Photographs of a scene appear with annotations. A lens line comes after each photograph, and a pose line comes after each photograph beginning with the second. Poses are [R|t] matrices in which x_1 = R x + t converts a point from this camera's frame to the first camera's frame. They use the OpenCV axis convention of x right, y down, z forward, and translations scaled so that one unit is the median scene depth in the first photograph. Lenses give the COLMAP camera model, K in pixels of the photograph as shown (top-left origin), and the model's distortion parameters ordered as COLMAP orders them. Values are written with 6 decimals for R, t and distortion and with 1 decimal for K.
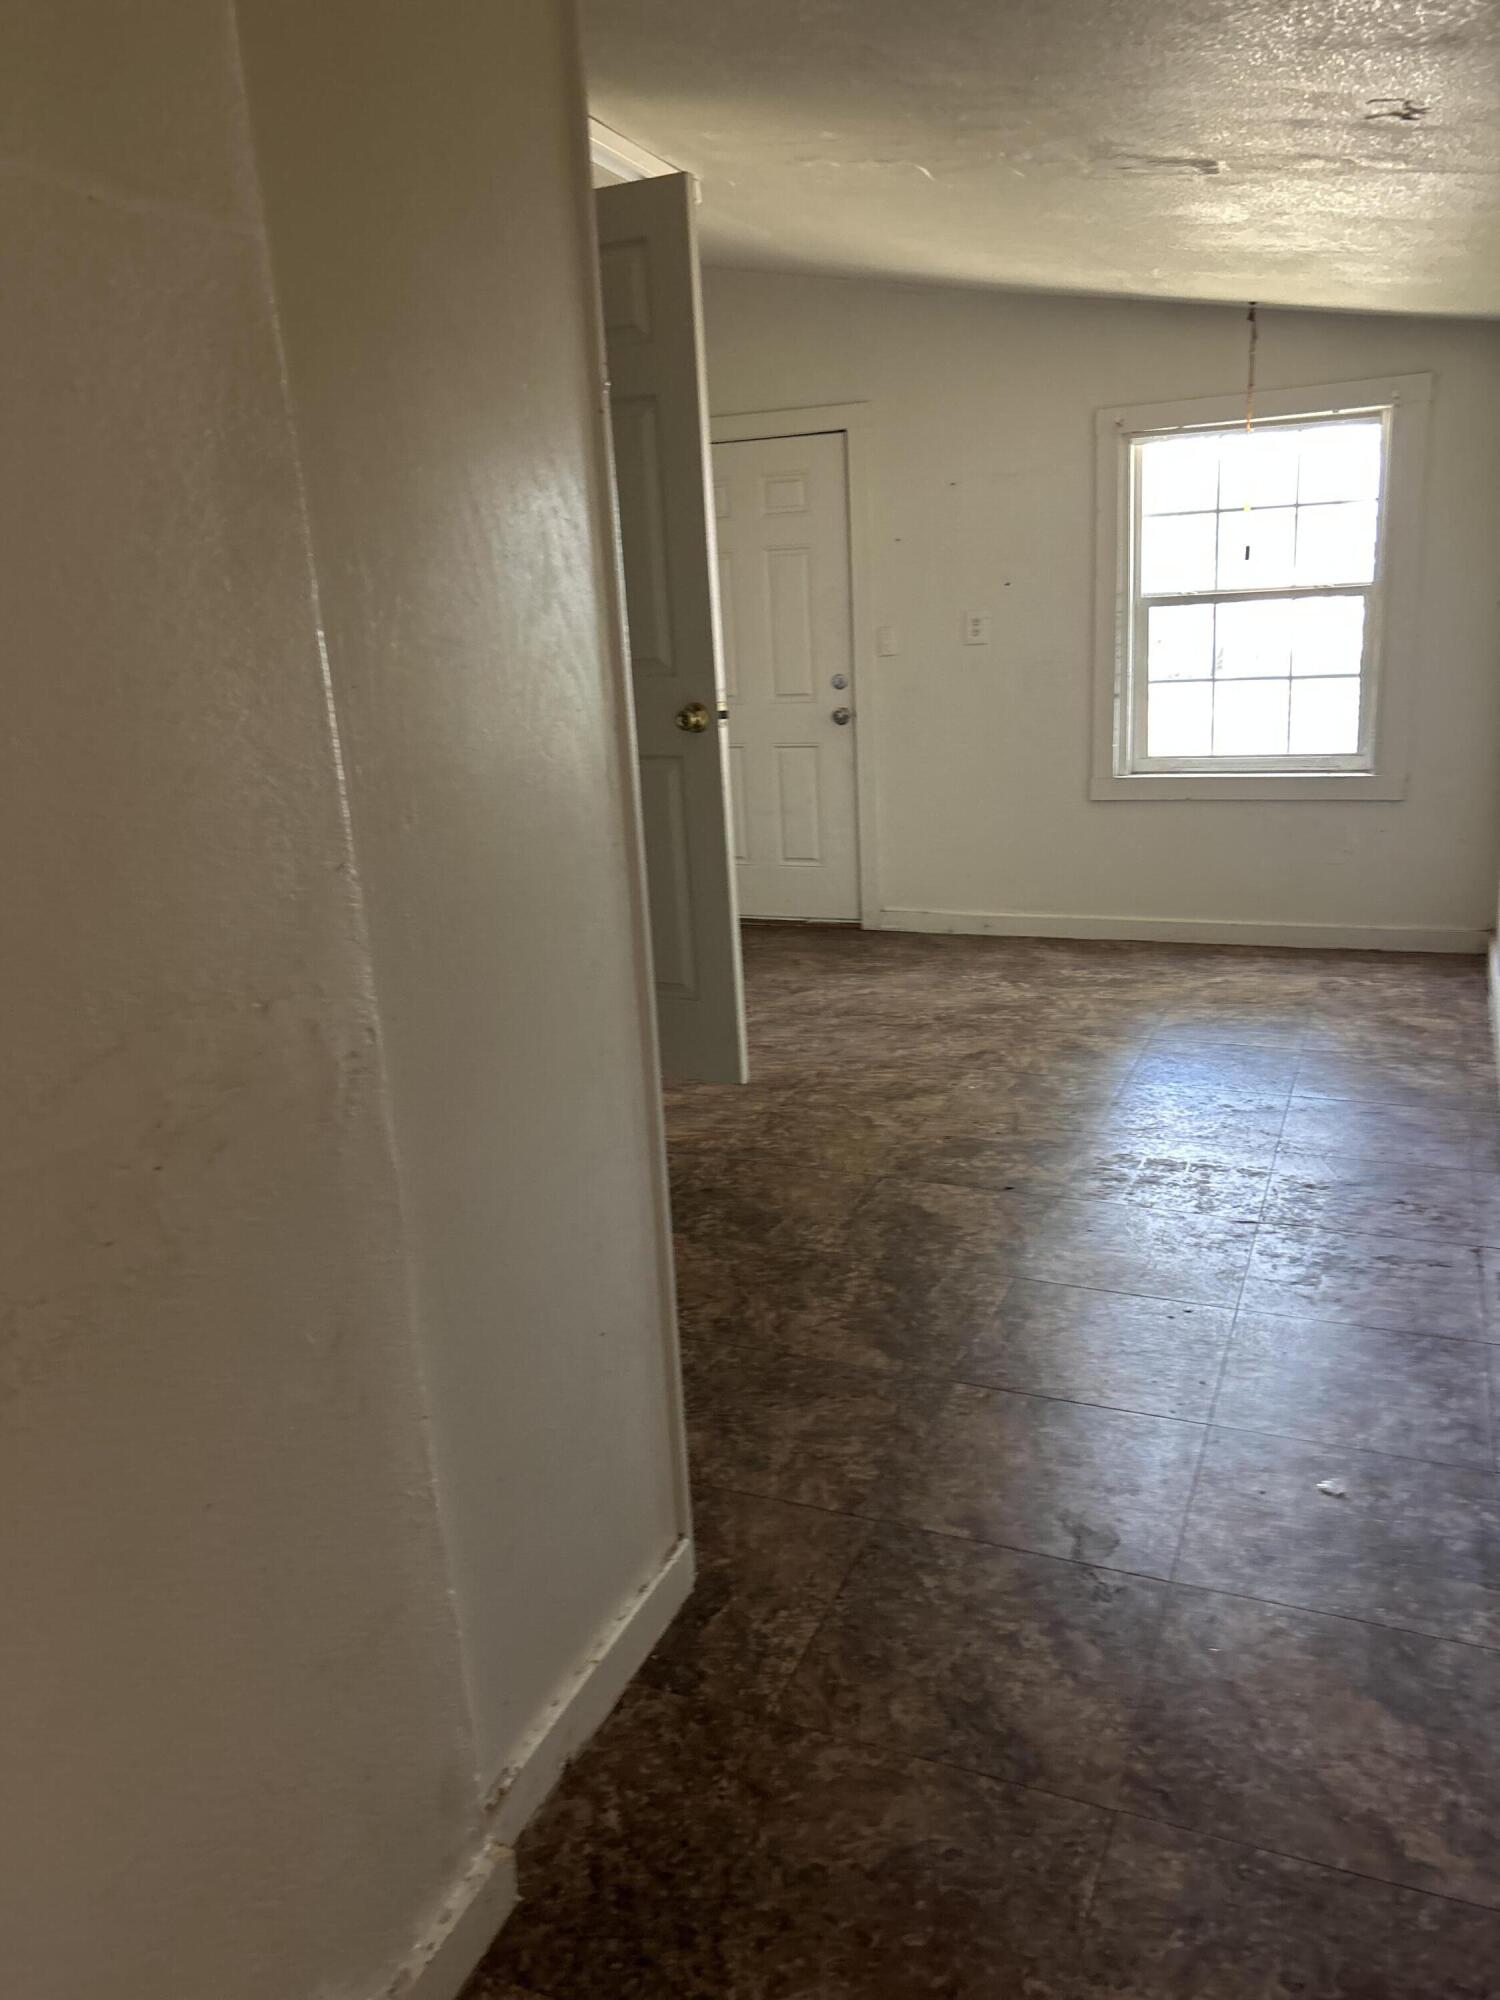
lens RADIAL K [[1509.9, 0, 747.9], [0, 1509.9, 1013.2], [0, 0, 1]] dist [0.035997, -0.039746]
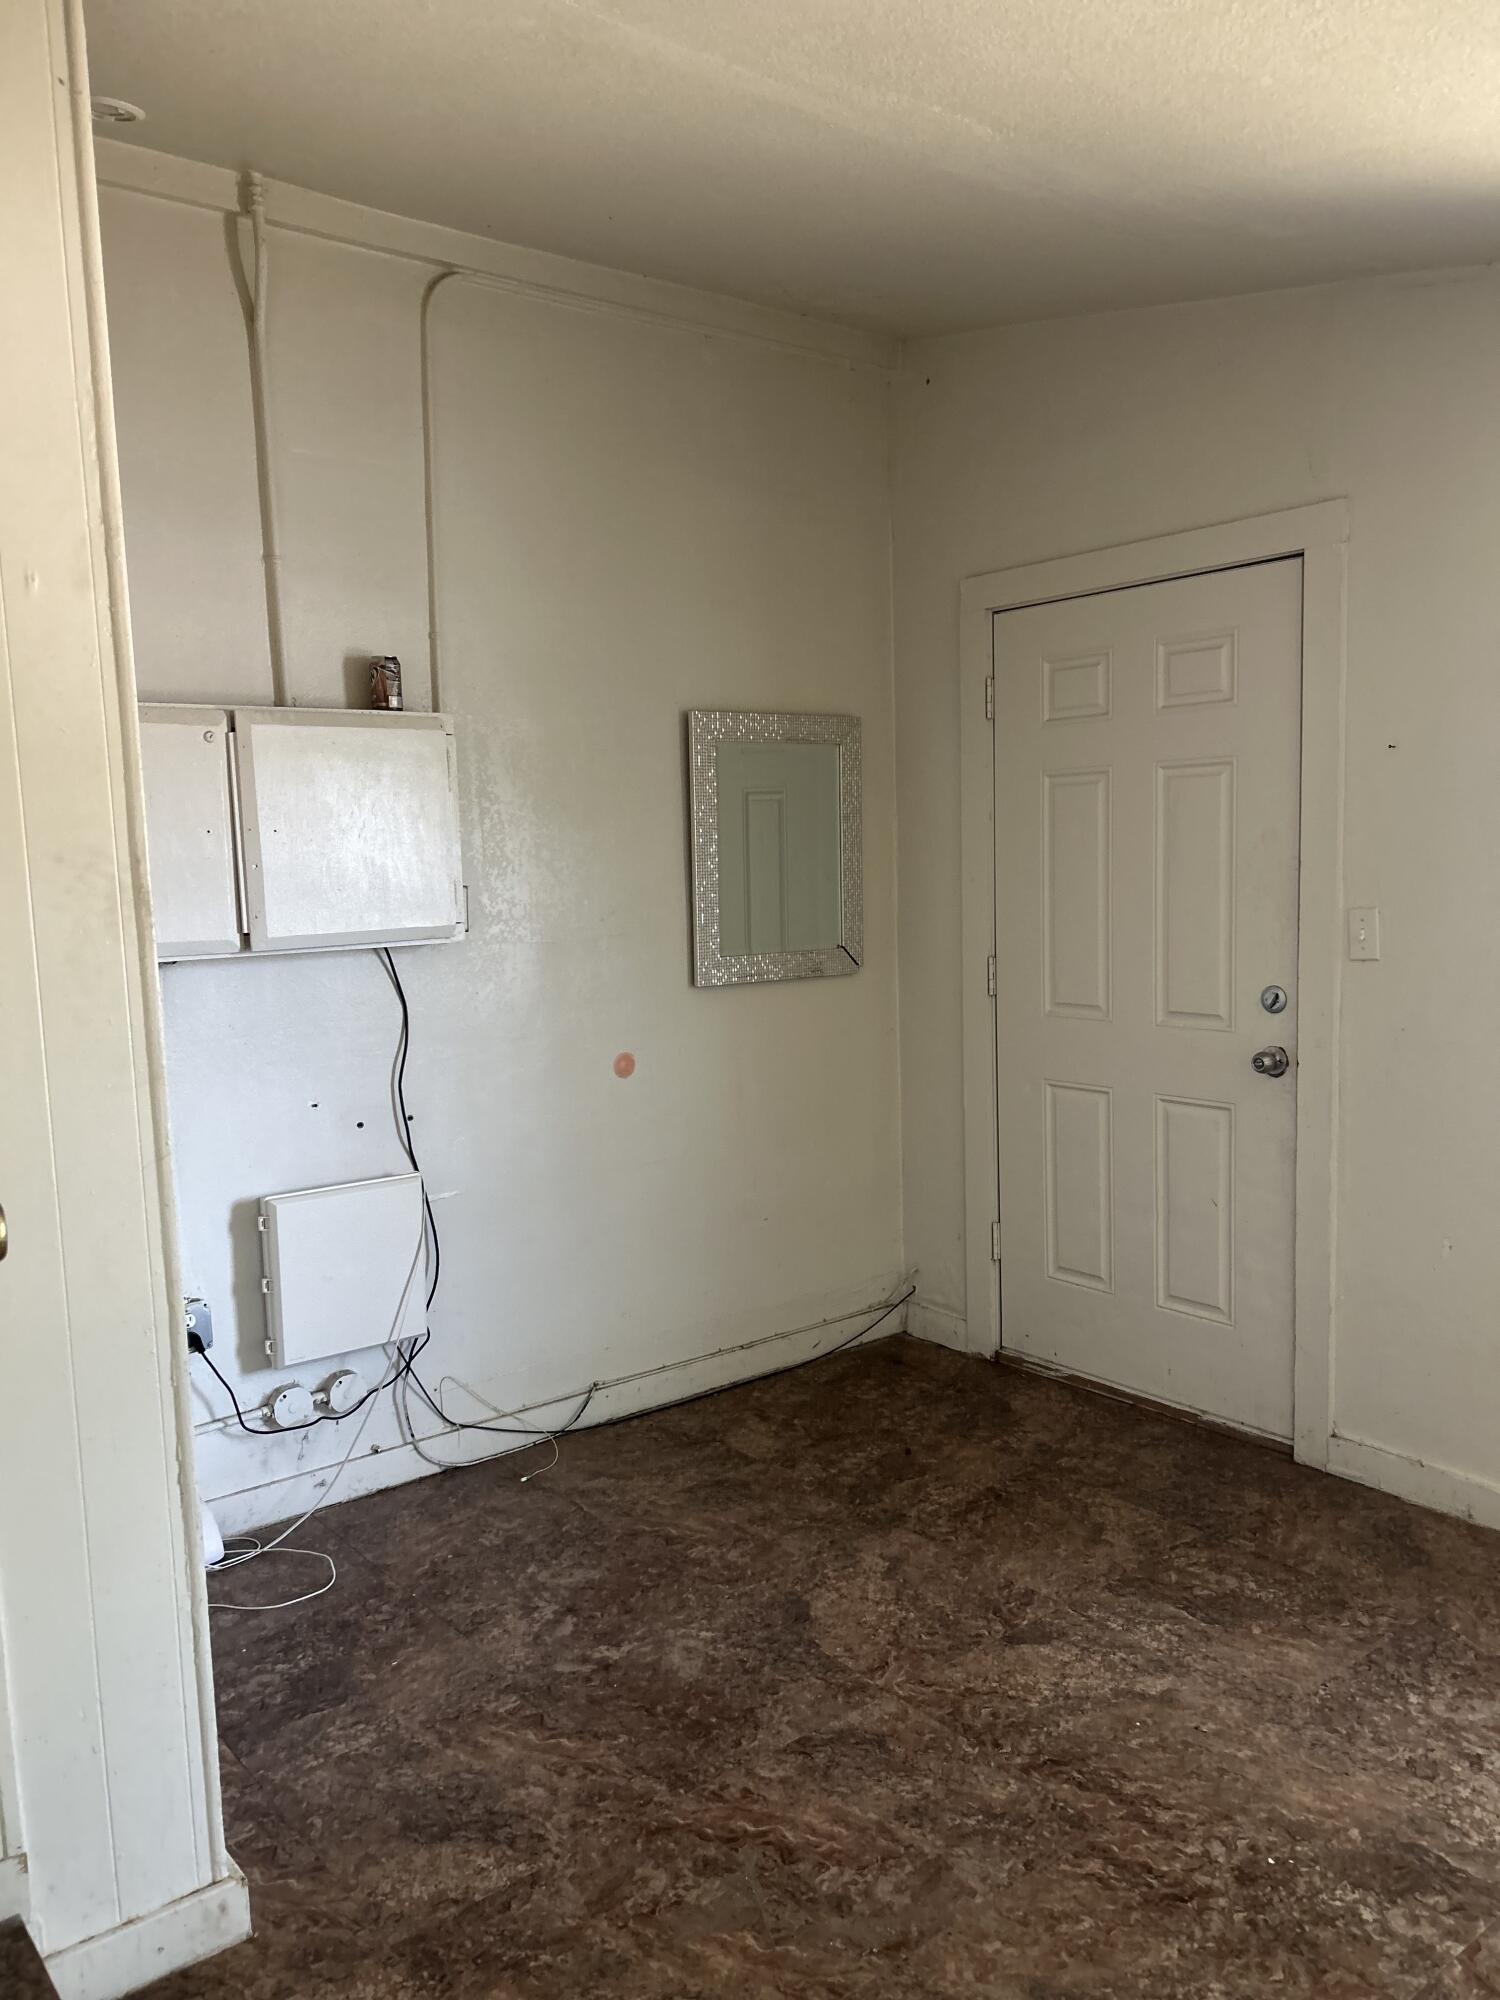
lens RADIAL K [[1509.9, 0, 750.7], [0, 1509.9, 997.6], [0, 0, 1]] dist [0.035997, -0.039746]
pose [[0.887316, 0.072074, -0.455494, 0.151438], [-0.145483, 0.981023, -0.128174, -0.131278], [0.437612, 0.179998, 0.880963, 0.470069]]
